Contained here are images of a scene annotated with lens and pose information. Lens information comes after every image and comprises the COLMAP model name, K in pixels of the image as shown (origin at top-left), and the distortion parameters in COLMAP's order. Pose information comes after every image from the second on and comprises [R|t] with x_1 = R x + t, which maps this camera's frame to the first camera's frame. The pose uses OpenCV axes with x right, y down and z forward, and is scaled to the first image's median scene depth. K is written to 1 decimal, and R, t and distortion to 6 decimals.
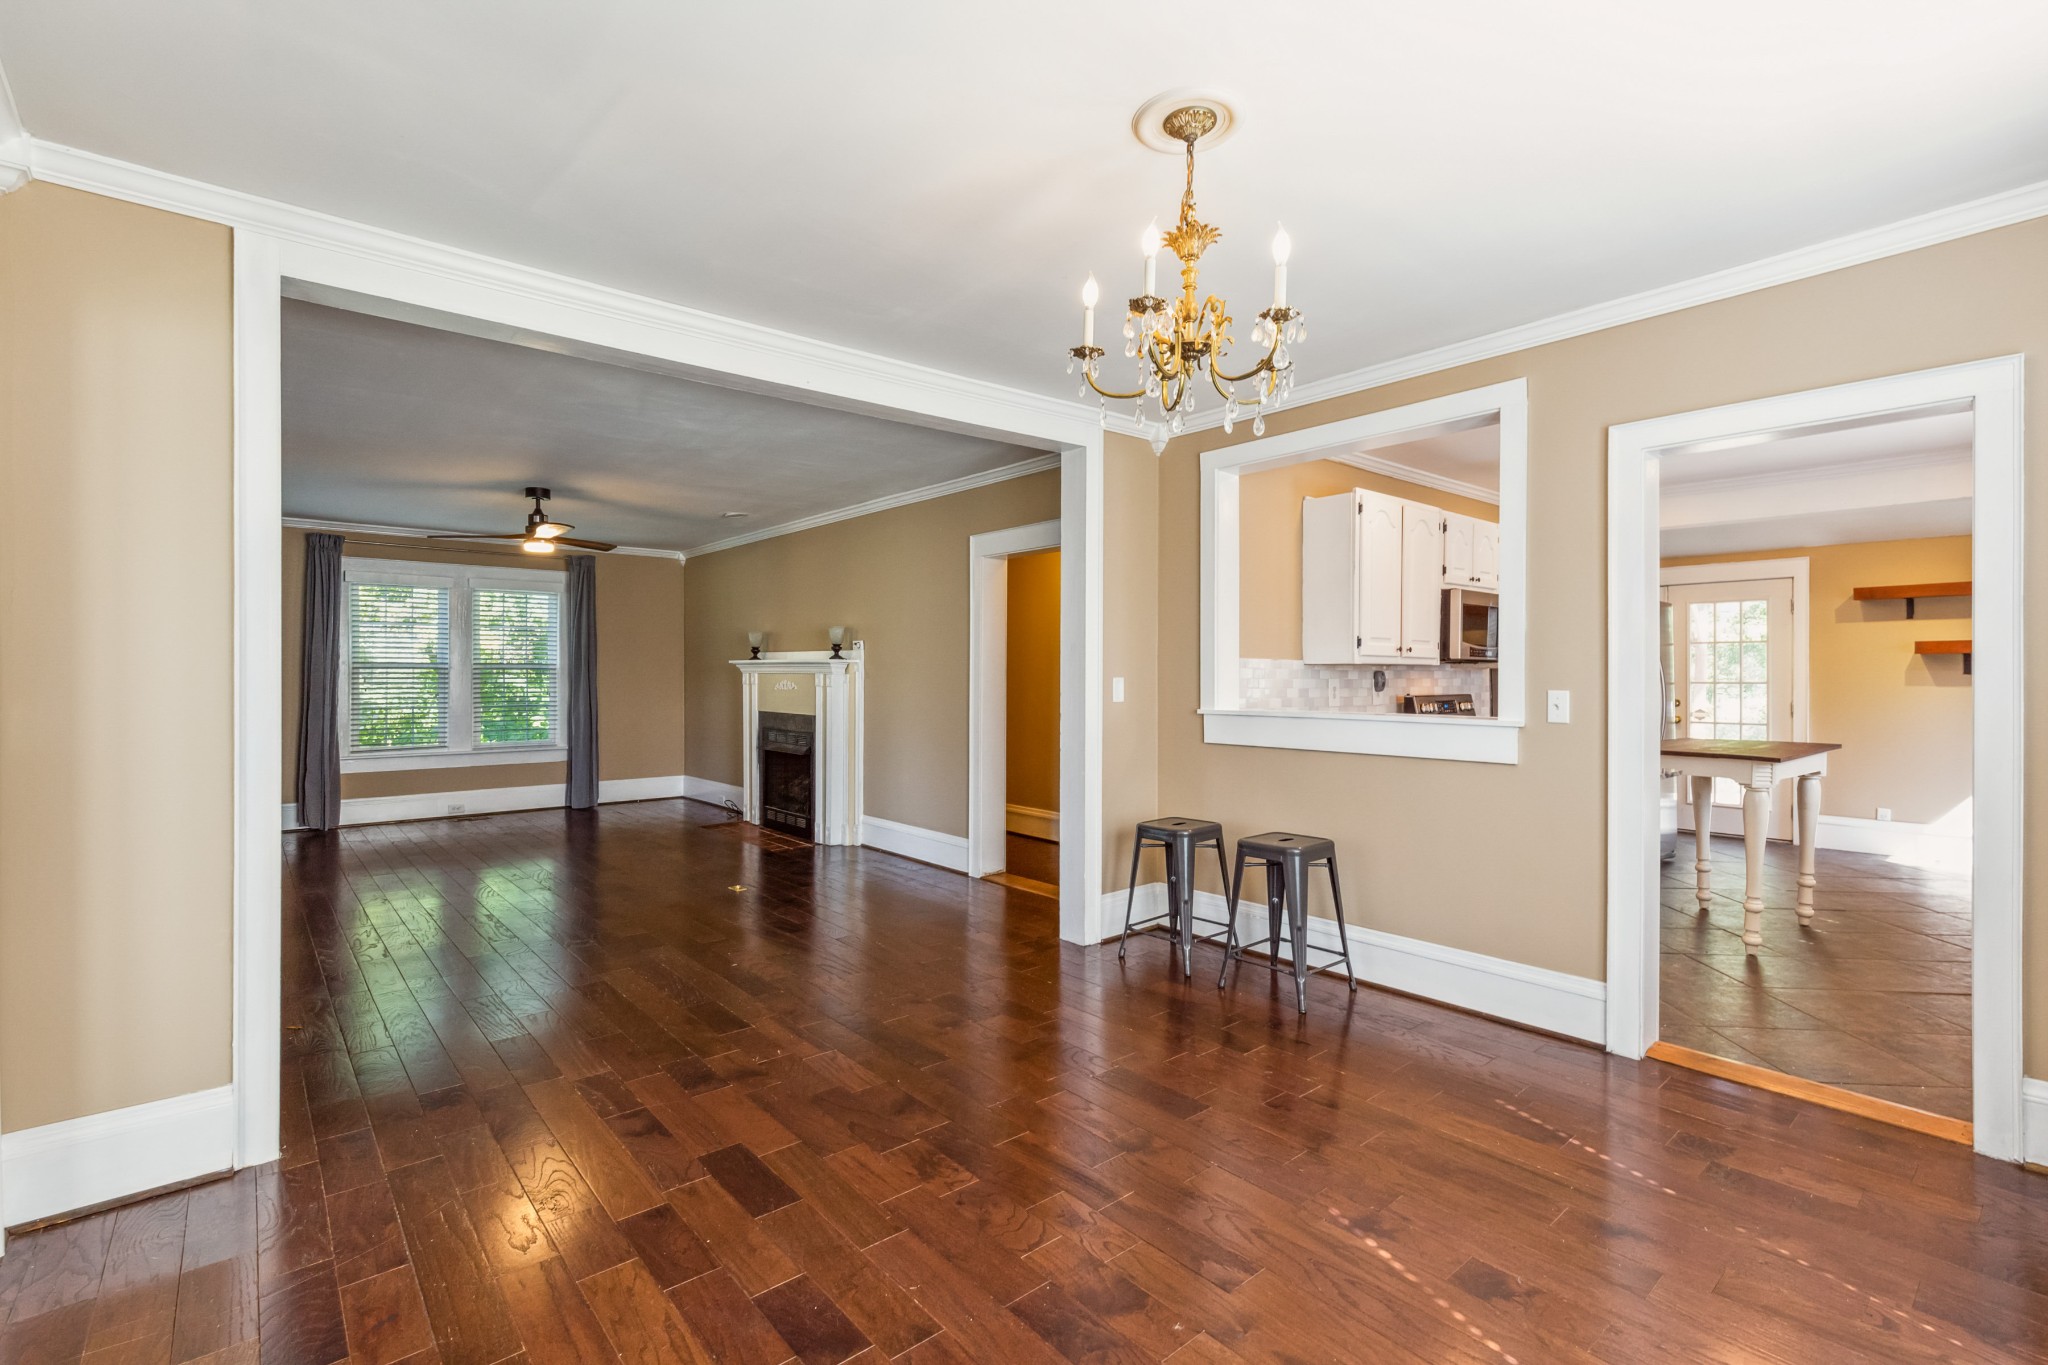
lens RADIAL K [[927.9, 0, 1027.0], [0, 927.9, 675.3], [0, 0, 1]] dist [0.007294, -0.001311]
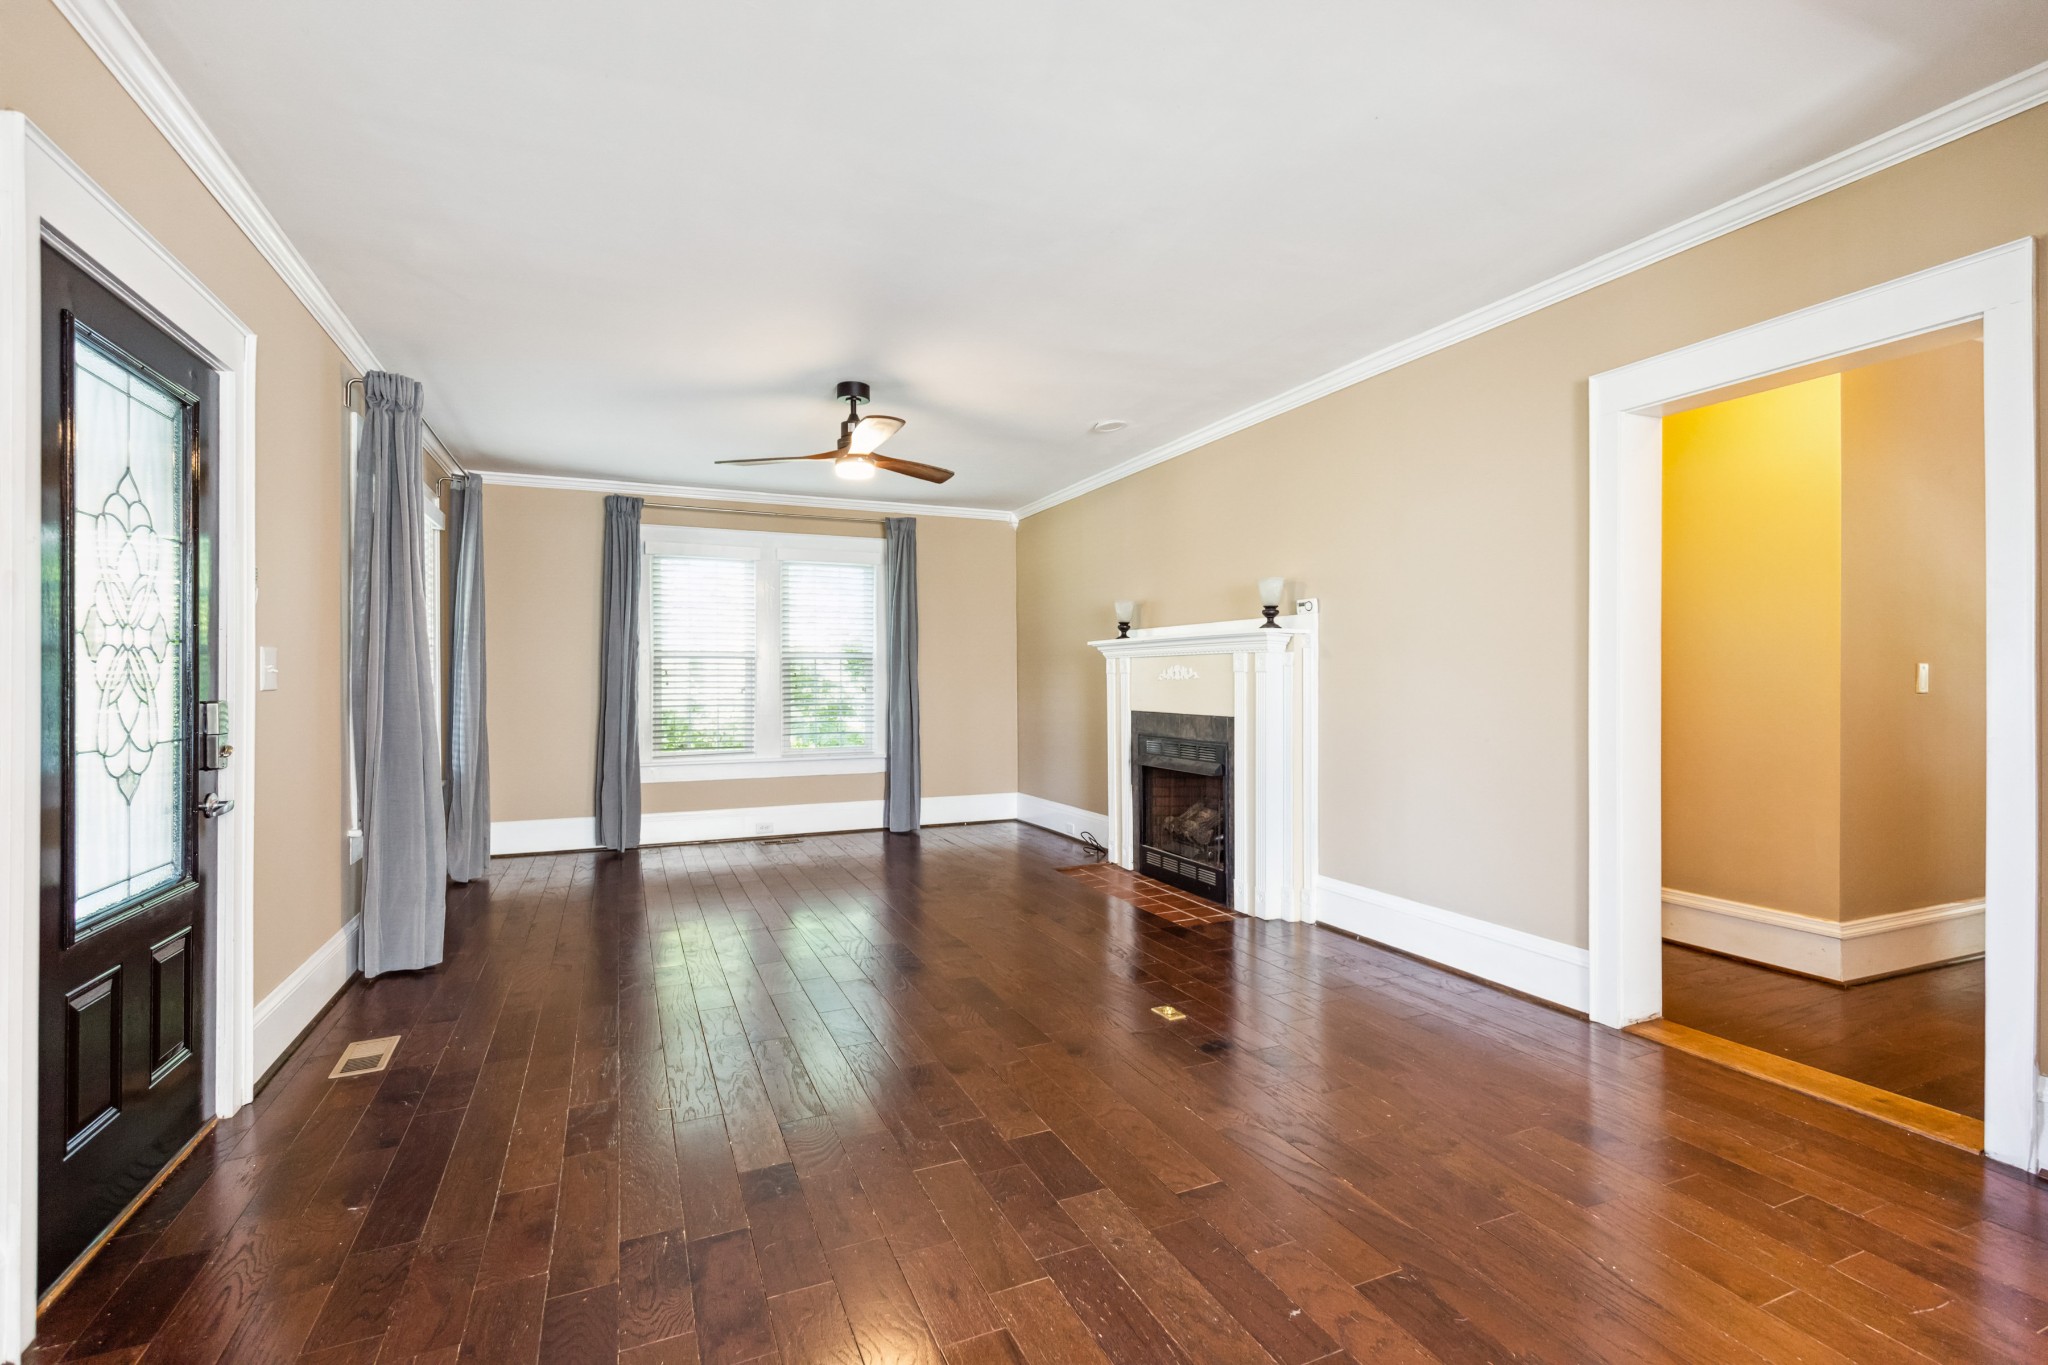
lens RADIAL K [[927.9, 0, 1026.8], [0, 927.9, 677.0], [0, 0, 1]] dist [0.007294, -0.001311]
pose [[0.956732, -0.005673, -0.290917, -0.163699], [0.004207, 0.999975, -0.005666, 0.016836], [0.290942, 0.004197, 0.956732, 0.305079]]
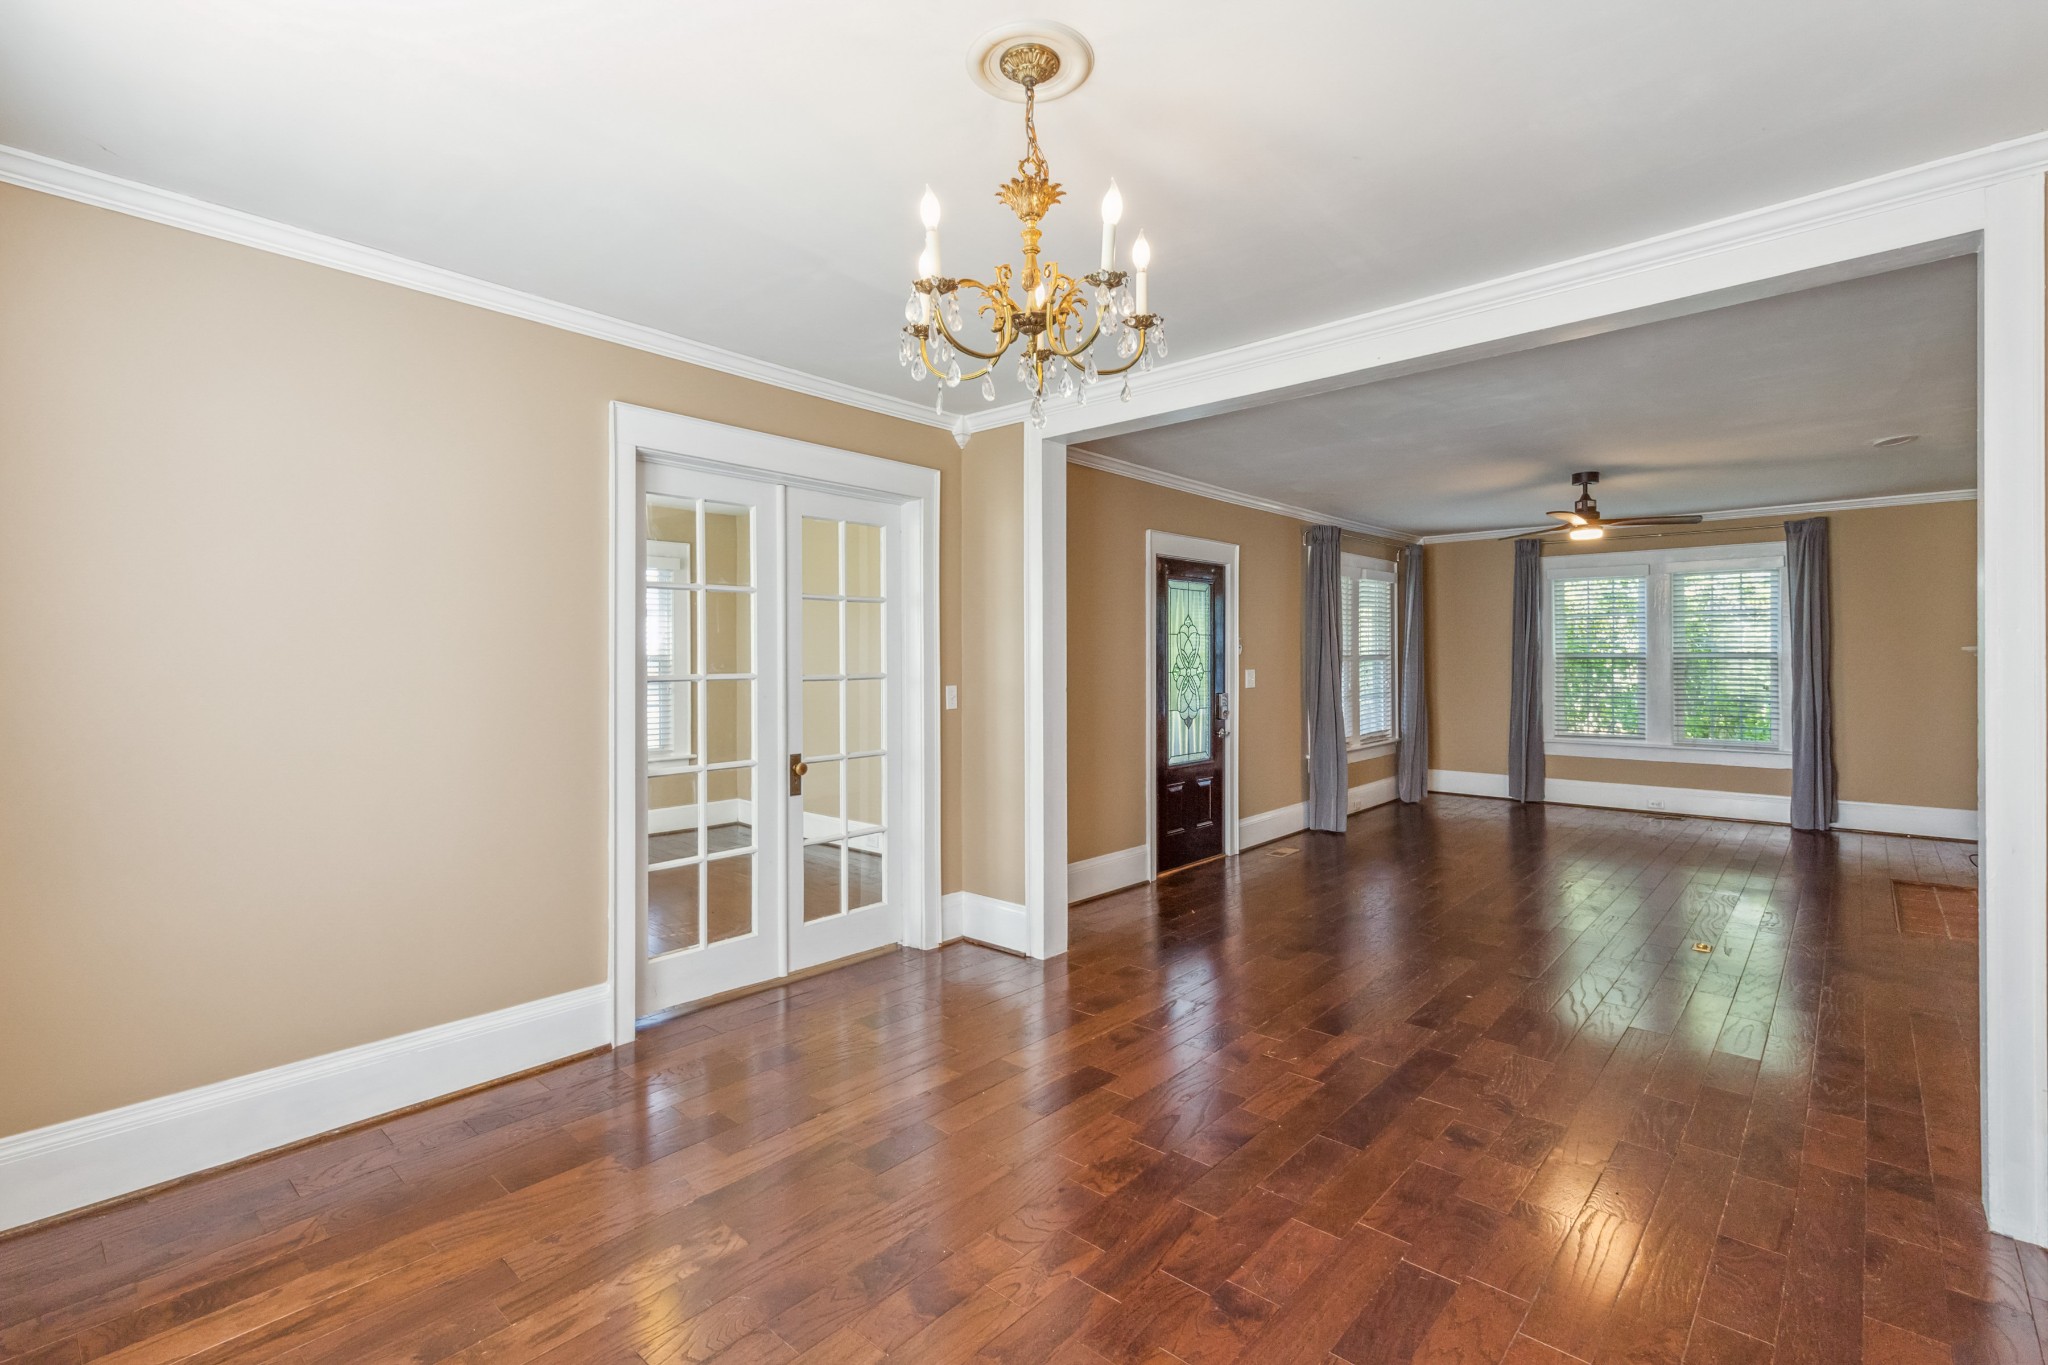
lens RADIAL K [[927.9, 0, 1003.8], [0, 927.9, 651.7], [0, 0, 1]] dist [0.007294, -0.001311]
pose [[0.123951, -0.006596, -0.992266, 0.281142], [0.002813, 0.999976, -0.006296, -0.010706], [0.992284, -0.002011, 0.123967, 0.232783]]
